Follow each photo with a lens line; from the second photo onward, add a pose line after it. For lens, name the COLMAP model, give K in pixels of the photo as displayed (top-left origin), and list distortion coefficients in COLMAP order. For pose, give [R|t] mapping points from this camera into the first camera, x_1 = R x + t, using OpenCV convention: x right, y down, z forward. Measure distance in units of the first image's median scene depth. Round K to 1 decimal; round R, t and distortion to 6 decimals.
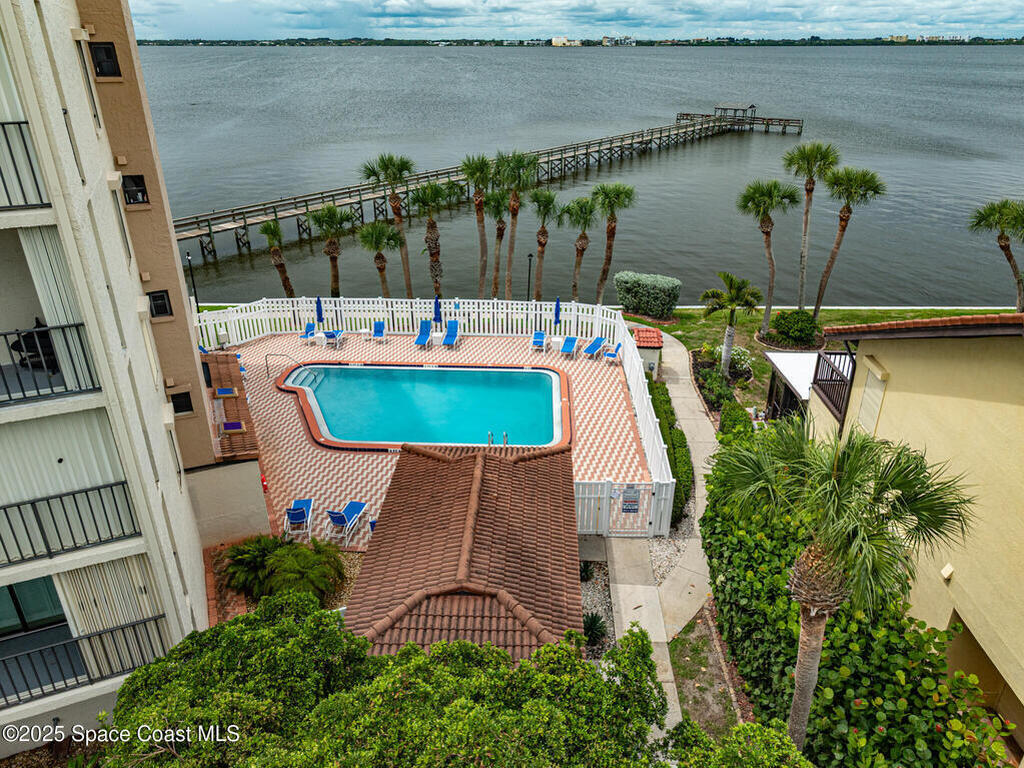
lens RADIAL K [[711.0, 0, 512.5], [0, 711.0, 383.4], [0, 0, 1]] dist [-0.007897, 0.010368]
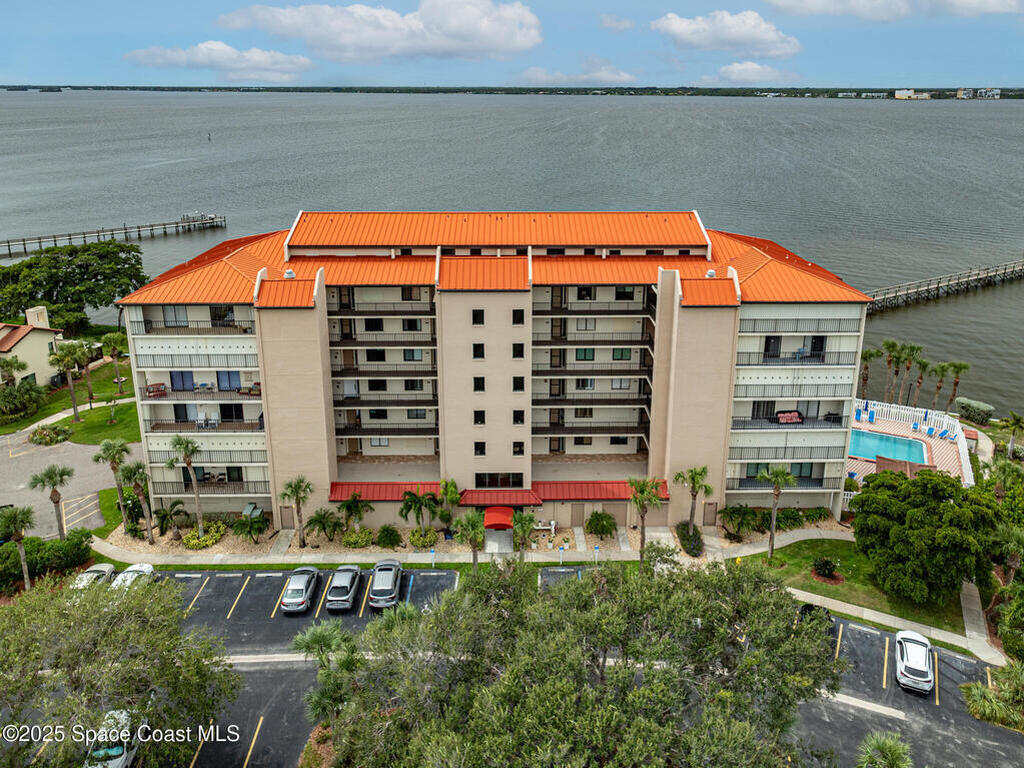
lens RADIAL K [[711.0, 0, 539.4], [0, 711.0, 303.8], [0, 0, 1]] dist [-0.007897, 0.010368]
pose [[0.920467, 0.105601, -0.376284, -0.247639], [-0.168061, 0.976189, -0.137152, 0.066253], [0.352841, 0.189482, 0.916297, -1.509237]]
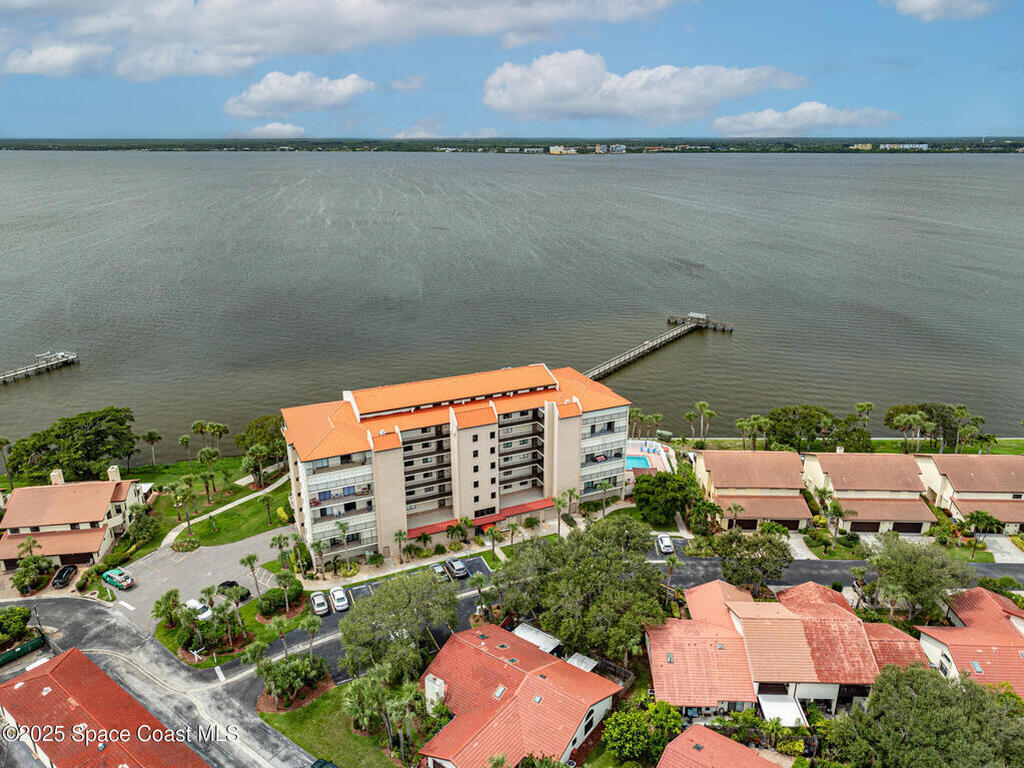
lens RADIAL K [[711.0, 0, 508.9], [0, 711.0, 385.7], [0, 0, 1]] dist [-0.007897, 0.010368]
pose [[0.999945, -0.002660, 0.010149, -0.840707], [0.003668, 0.994916, -0.100644, -0.009071], [-0.009830, 0.100676, 0.994871, -3.487859]]
